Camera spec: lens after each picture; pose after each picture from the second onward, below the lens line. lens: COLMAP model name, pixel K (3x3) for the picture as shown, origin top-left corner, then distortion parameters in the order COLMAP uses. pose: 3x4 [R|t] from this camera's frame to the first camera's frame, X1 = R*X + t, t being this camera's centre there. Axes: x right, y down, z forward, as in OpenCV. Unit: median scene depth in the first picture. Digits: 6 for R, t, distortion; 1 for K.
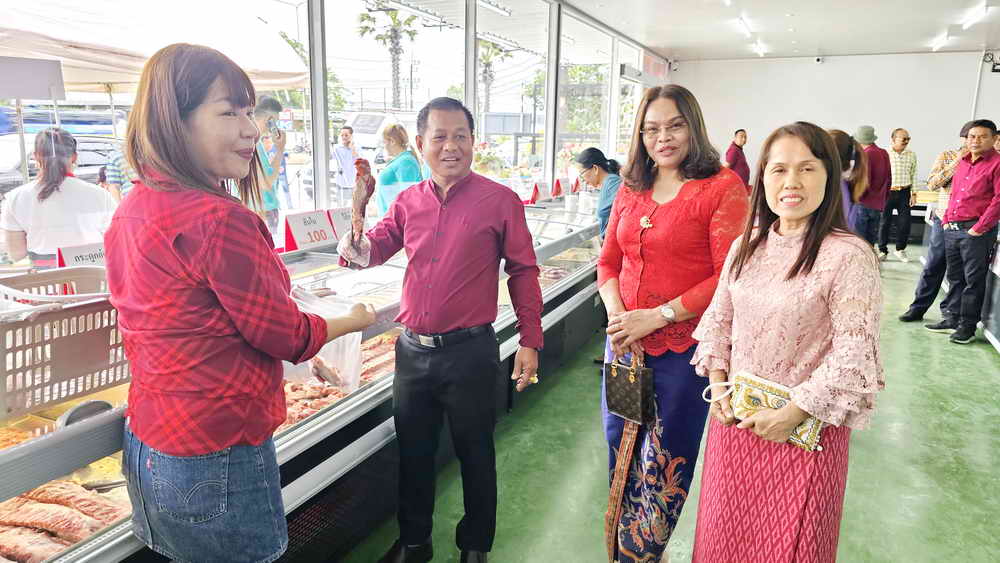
lens RADIAL K [[670.6, 0, 500.0], [0, 670.6, 281.5], [0, 0, 1]] dist [0.046652, -0.041931]
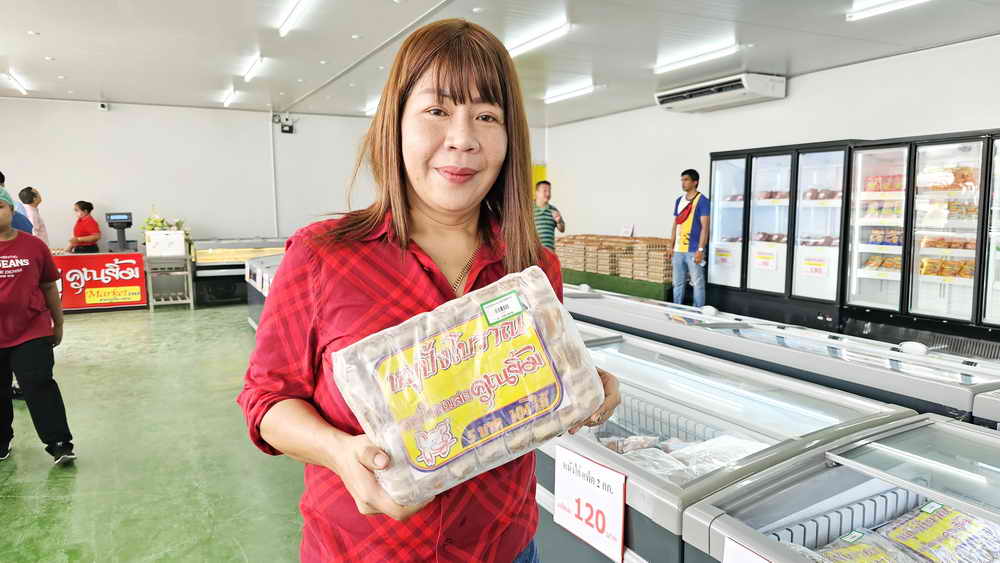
lens RADIAL K [[670.6, 0, 500.0], [0, 670.6, 281.5], [0, 0, 1]] dist [0.046652, -0.041931]
pose [[0.615956, -0.108430, 0.780282, 0.095305], [0.180232, 0.983608, -0.005591, -0.015427], [-0.766886, 0.144075, 0.625402, 0.124605]]
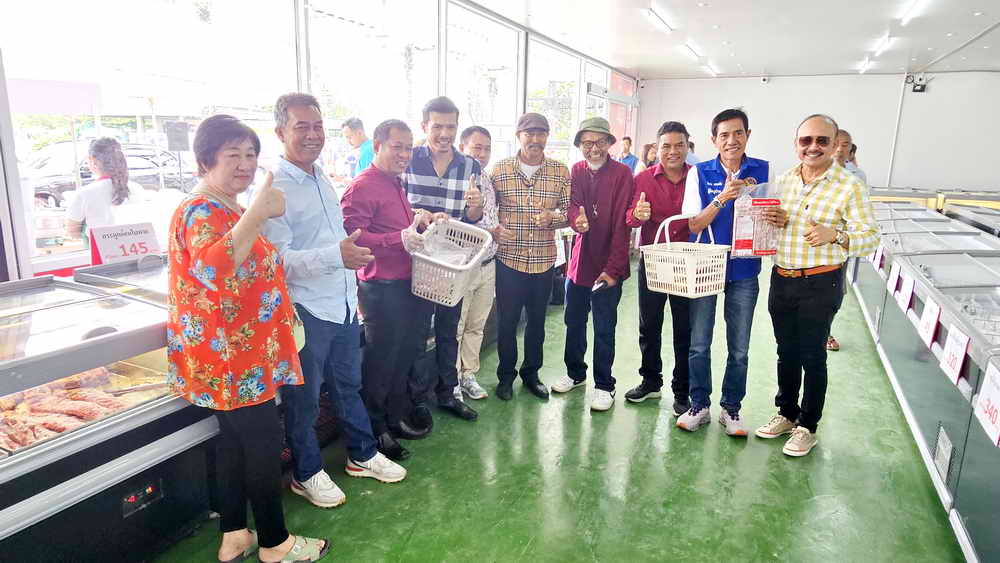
lens RADIAL K [[613.3, 0, 500.0], [0, 613.3, 281.5], [0, 0, 1]] dist [-0.002002, -0.002043]
pose [[0.999926, 0.007014, -0.009909, 0.039273], [-0.006939, 0.999947, 0.007599, 0.009657], [0.009962, -0.007530, 0.999922, -0.047054]]
